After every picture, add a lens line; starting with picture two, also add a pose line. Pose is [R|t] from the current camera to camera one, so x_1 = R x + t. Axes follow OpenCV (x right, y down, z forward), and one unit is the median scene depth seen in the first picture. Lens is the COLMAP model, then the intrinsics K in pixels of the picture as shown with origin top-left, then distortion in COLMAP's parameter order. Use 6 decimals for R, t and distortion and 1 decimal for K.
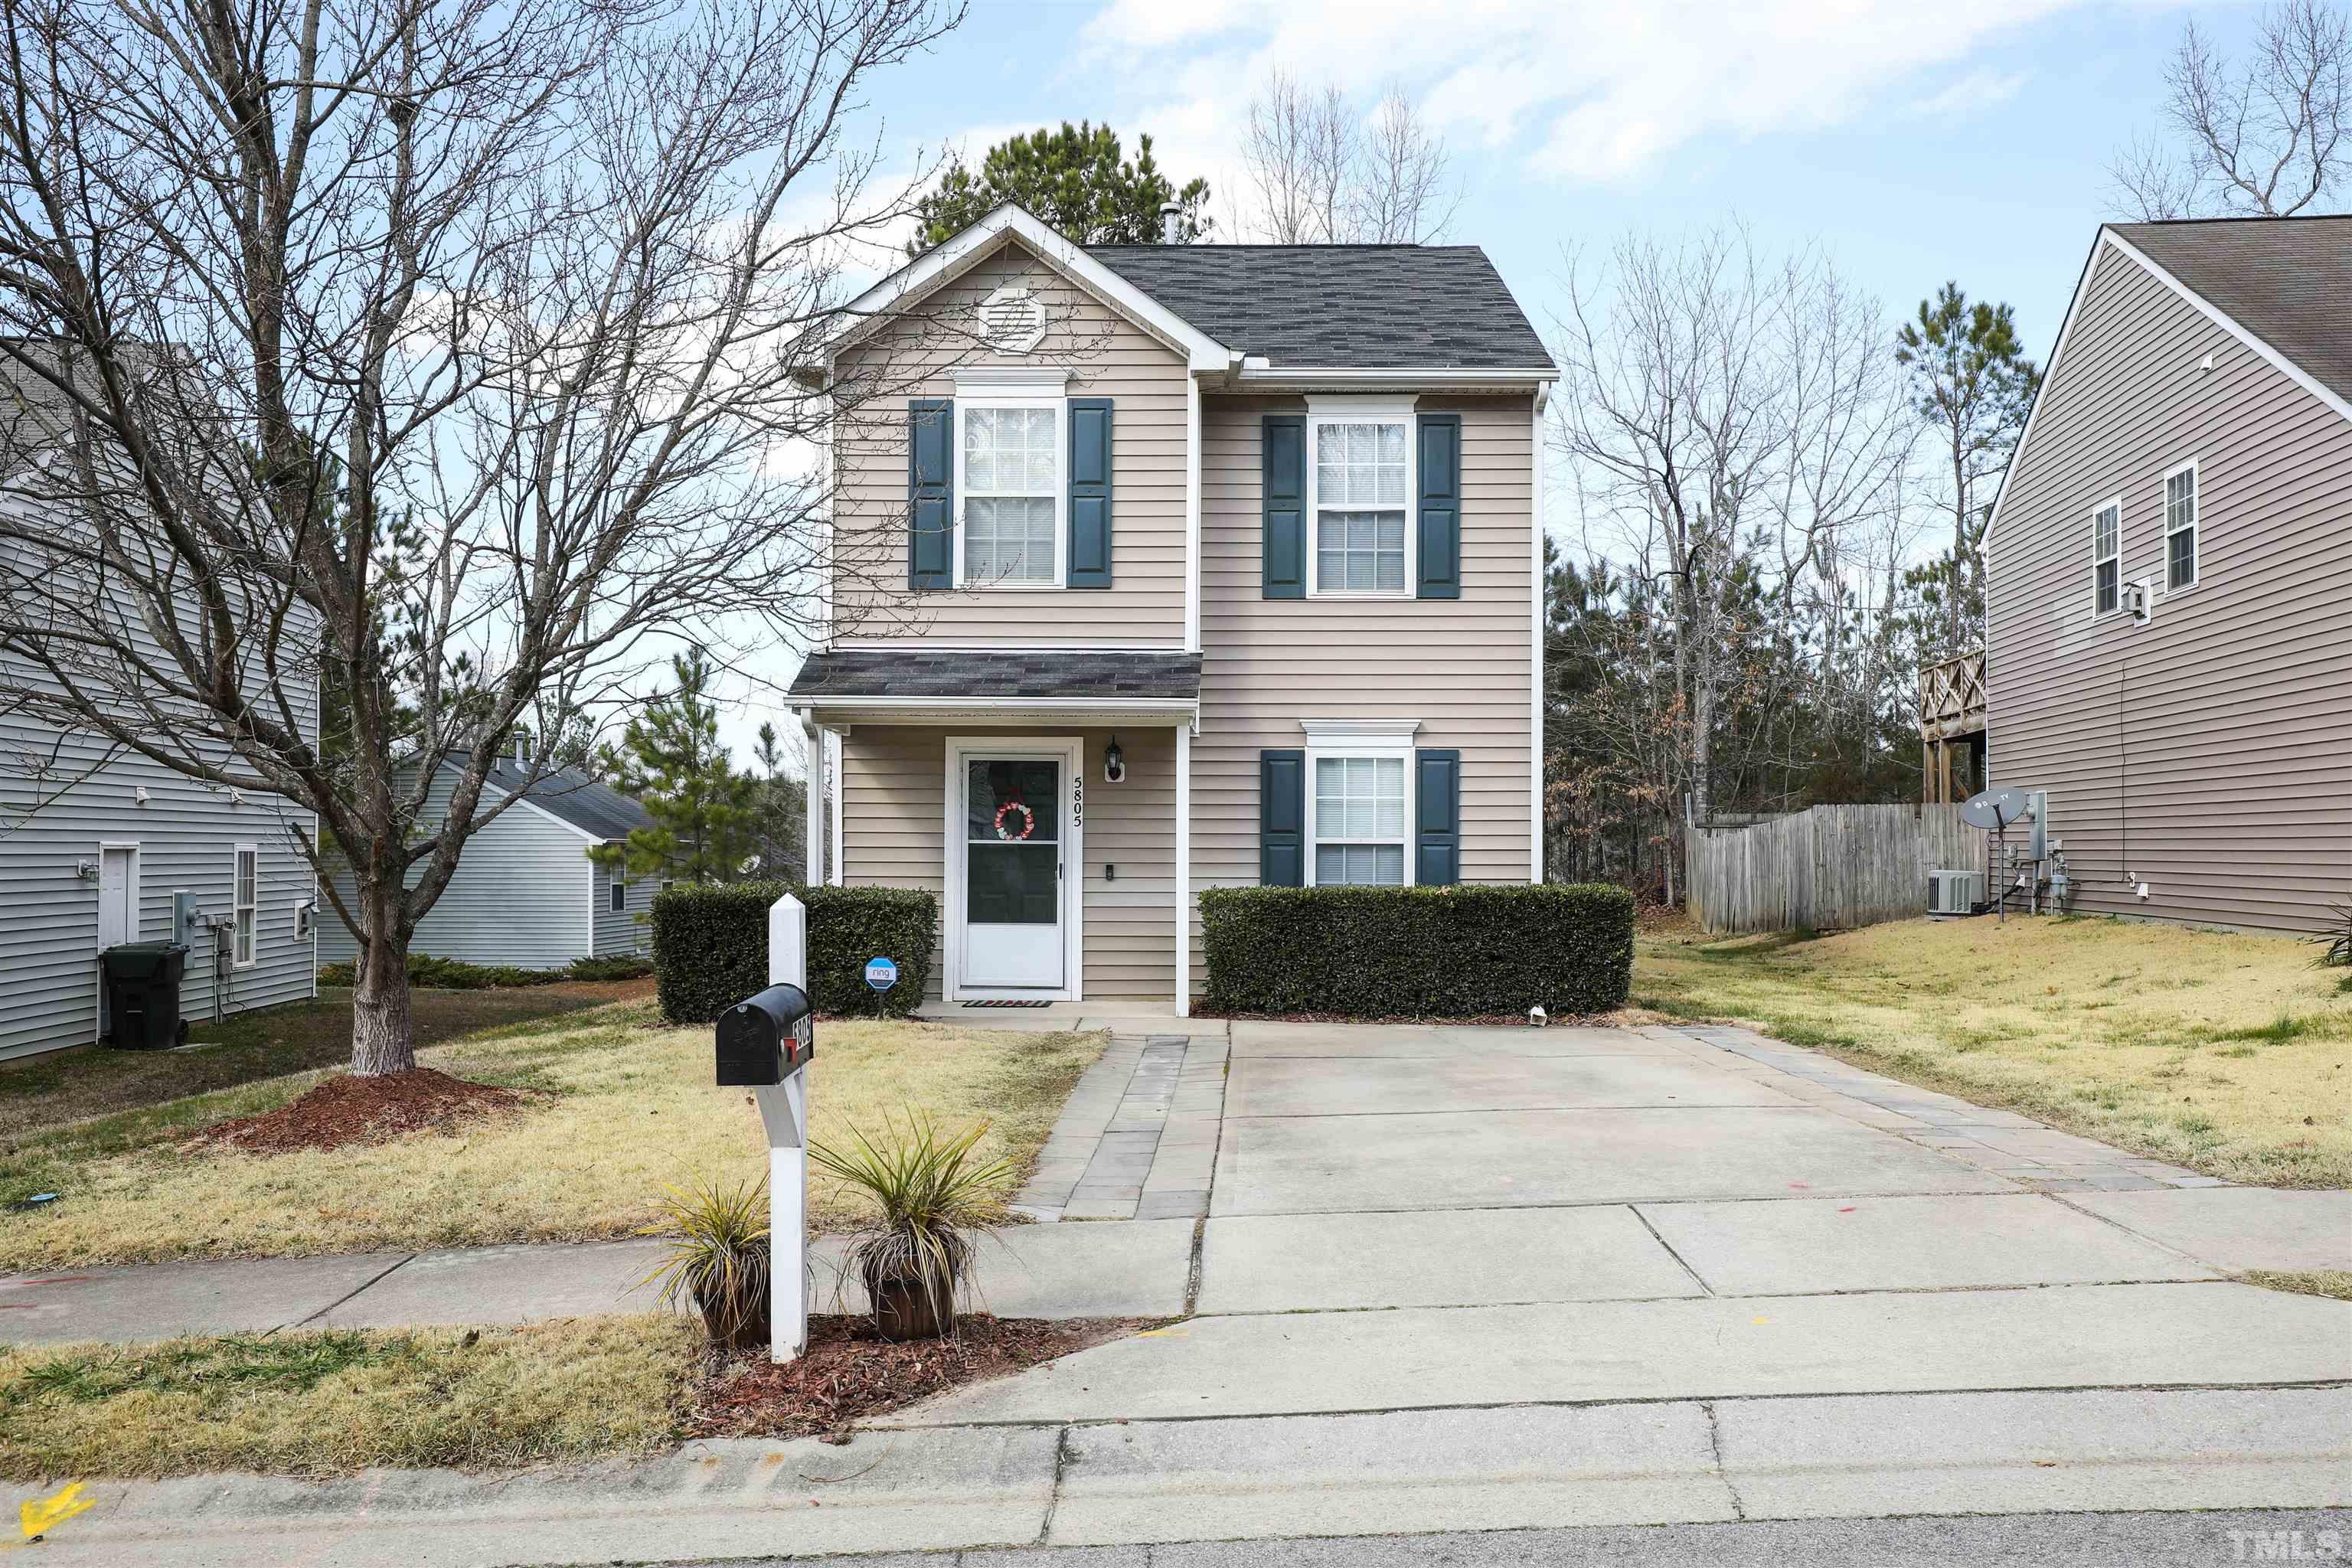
lens RADIAL K [[1956.2, 0, 1269.1], [0, 1956.2, 796.3], [0, 0, 1]] dist [0.012414, 0.004251]
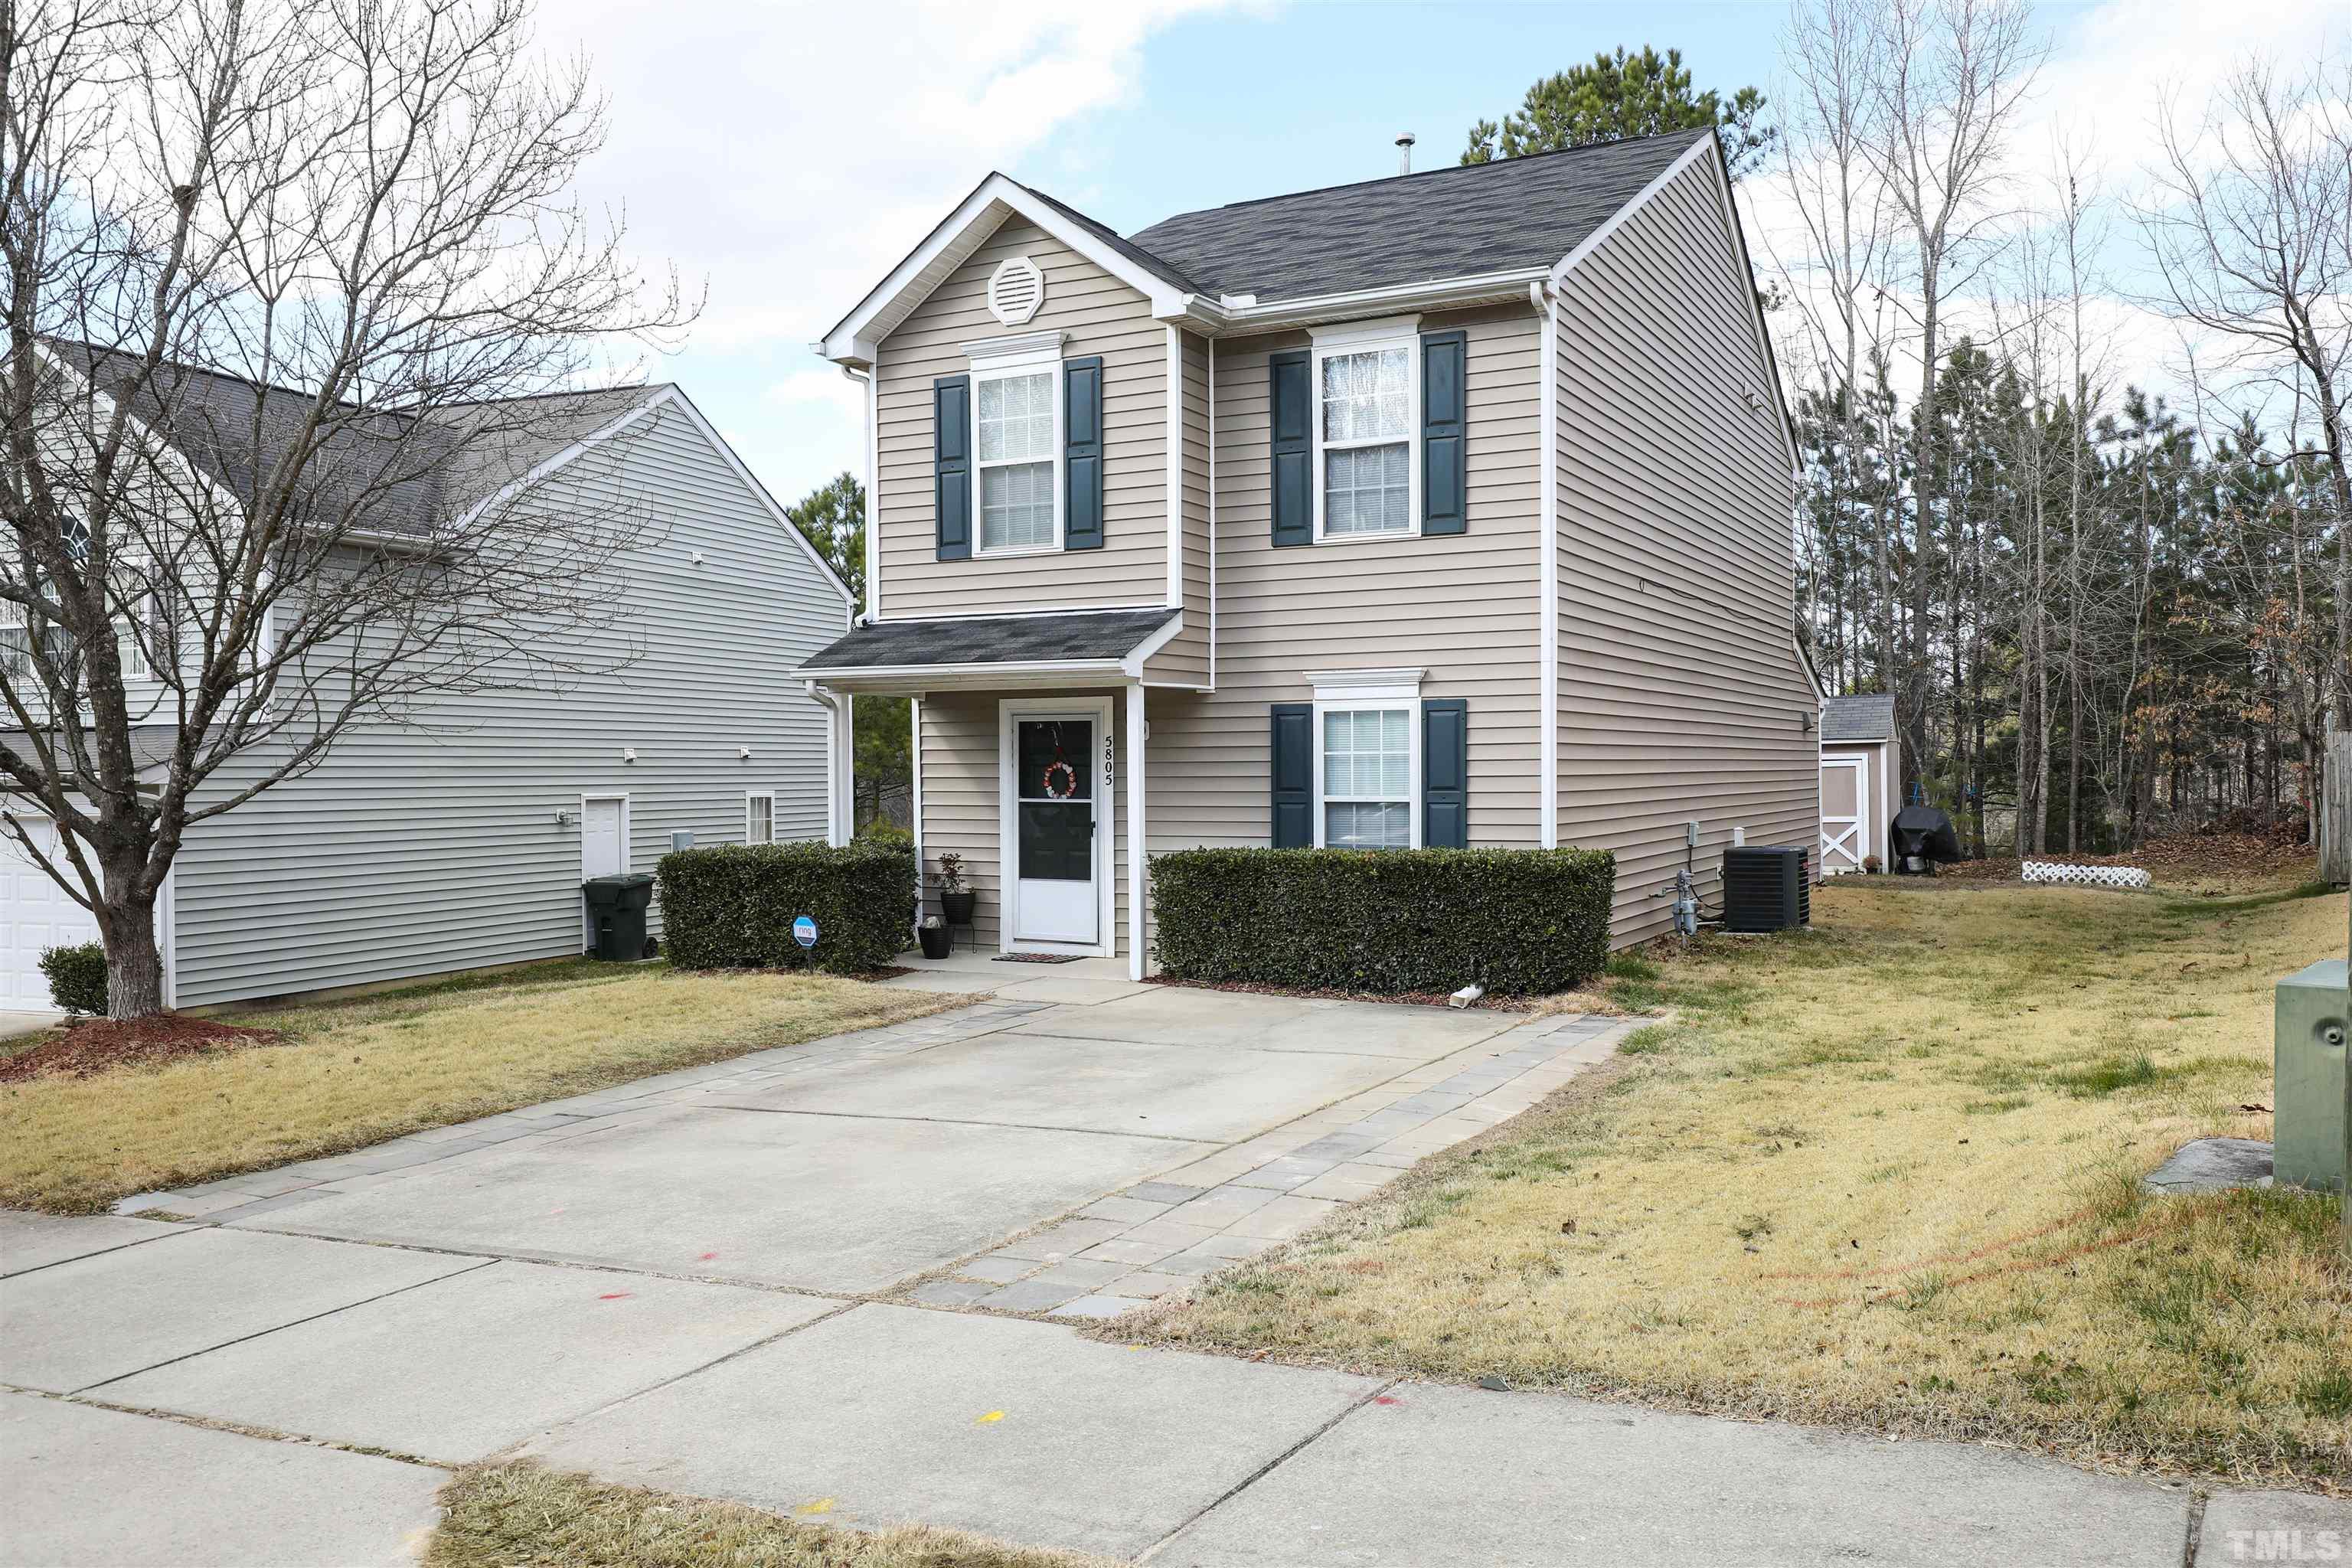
lens RADIAL K [[1844.6, 0, 1193.1], [0, 1844.6, 775.5], [0, 0, 1]] dist [-0.000172, 0.012346]
pose [[0.892731, -0.007573, -0.450527, 0.374157], [0.020564, 0.999502, 0.023947, -0.011525], [0.450121, -0.030643, 0.892442, 0.174402]]
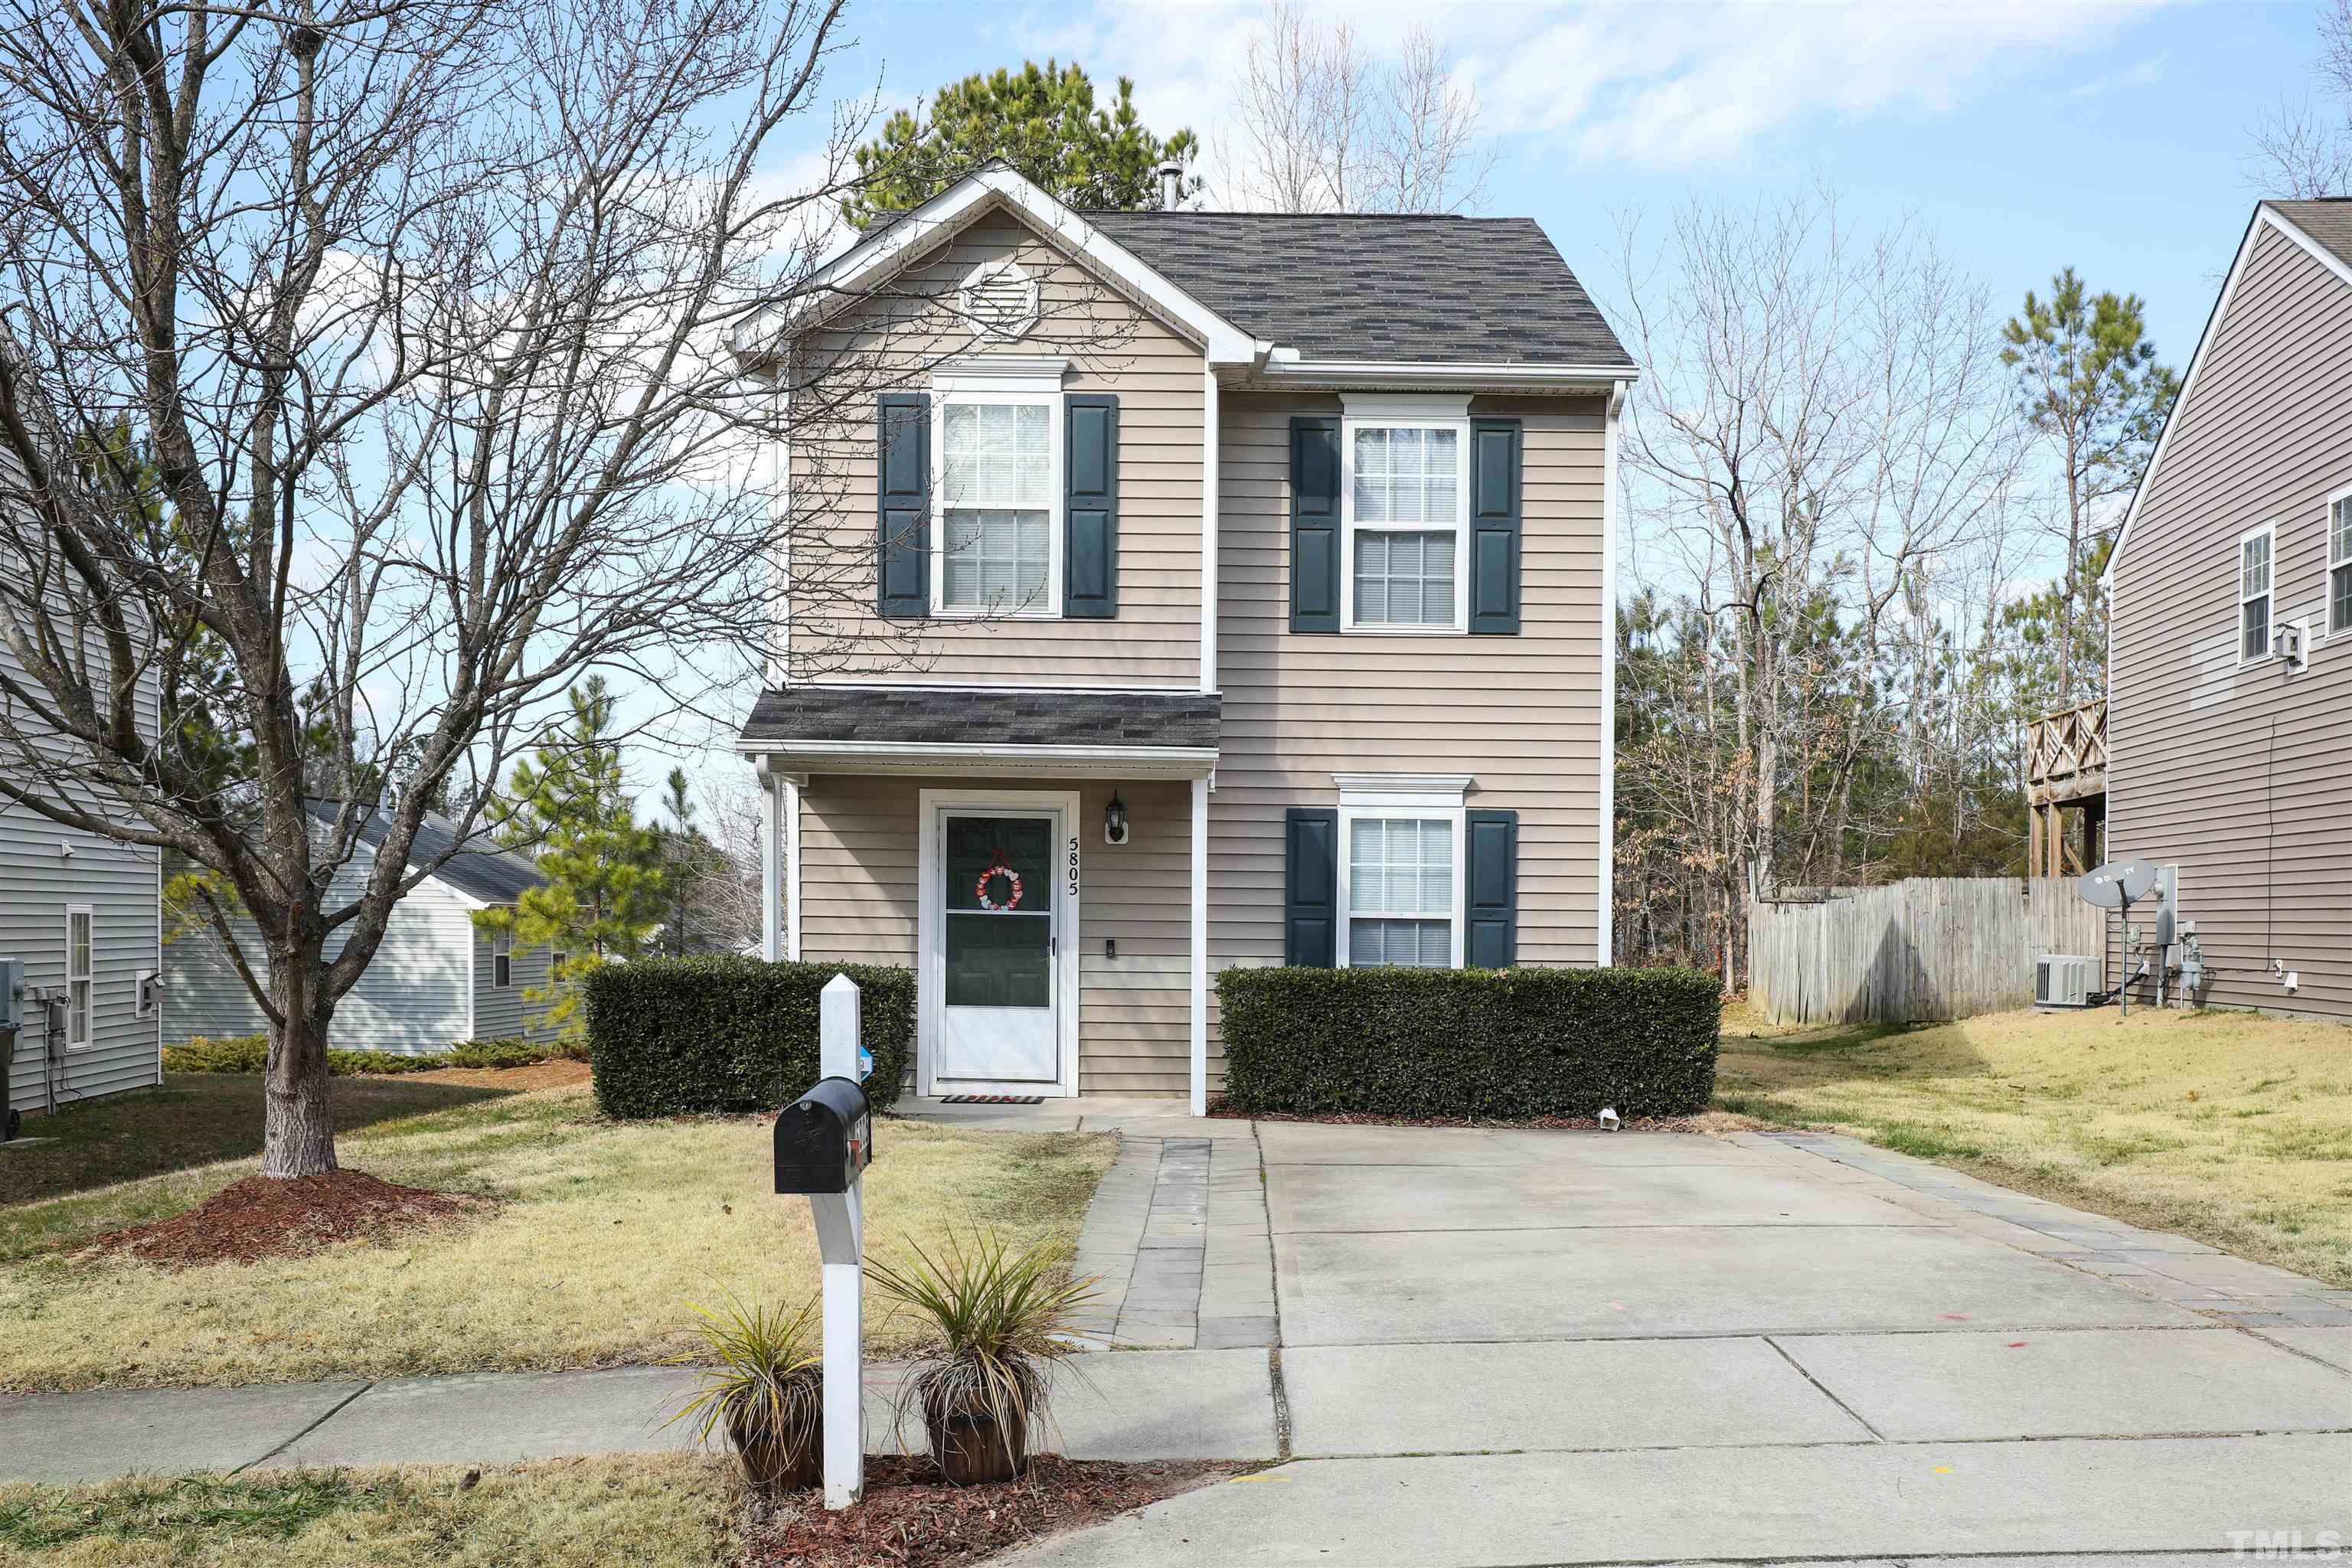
lens RADIAL K [[2275.0, 0, 1286.1], [0, 2275.0, 935.5], [0, 0, 1]] dist [0.025418, 0.000000]
pose [[0.999852, 0.010011, 0.014014, -0.018088], [-0.010466, 0.999407, 0.032800, -0.000679], [-0.013677, -0.032942, 0.999364, -0.003410]]
